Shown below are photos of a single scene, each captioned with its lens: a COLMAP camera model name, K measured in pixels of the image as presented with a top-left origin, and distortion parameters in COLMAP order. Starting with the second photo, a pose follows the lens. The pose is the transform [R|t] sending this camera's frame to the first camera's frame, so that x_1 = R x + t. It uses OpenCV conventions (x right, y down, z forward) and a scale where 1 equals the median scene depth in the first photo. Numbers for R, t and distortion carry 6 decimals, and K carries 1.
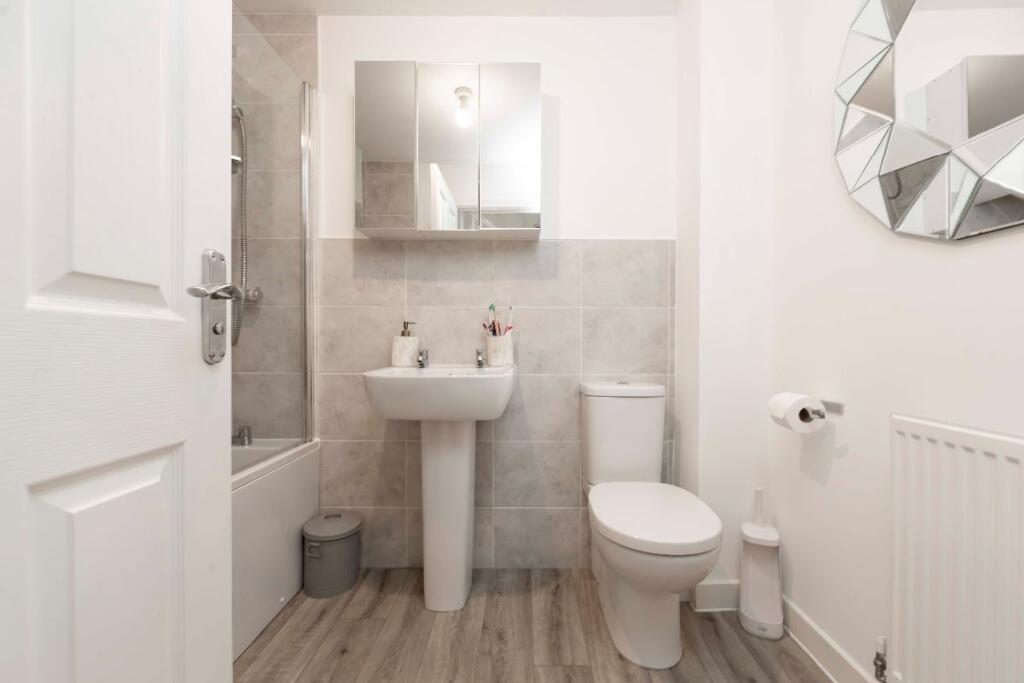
lens RADIAL K [[408.2, 0, 514.1], [0, 408.2, 344.1], [0, 0, 1]] dist [0.003651, 0.000291]
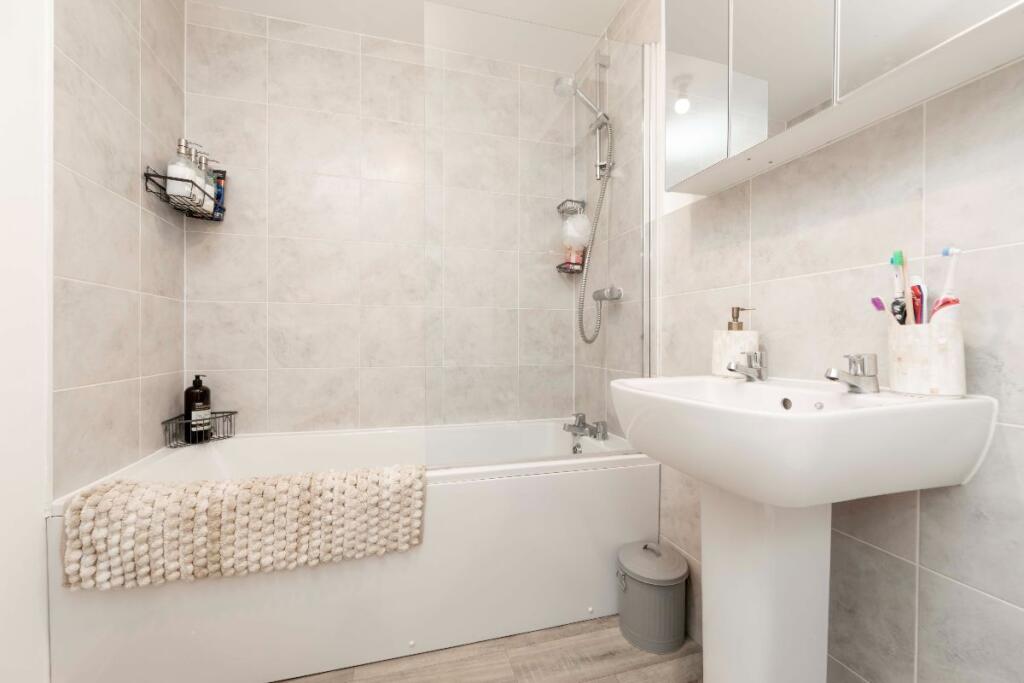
lens RADIAL K [[408.2, 0, 511.8], [0, 408.2, 343.9], [0, 0, 1]] dist [0.003651, 0.000291]
pose [[0.289700, 0.005975, -0.957099, 0.249999], [0.004785, 0.999959, 0.007691, -0.004135], [0.957106, -0.006807, 0.289659, 0.473134]]
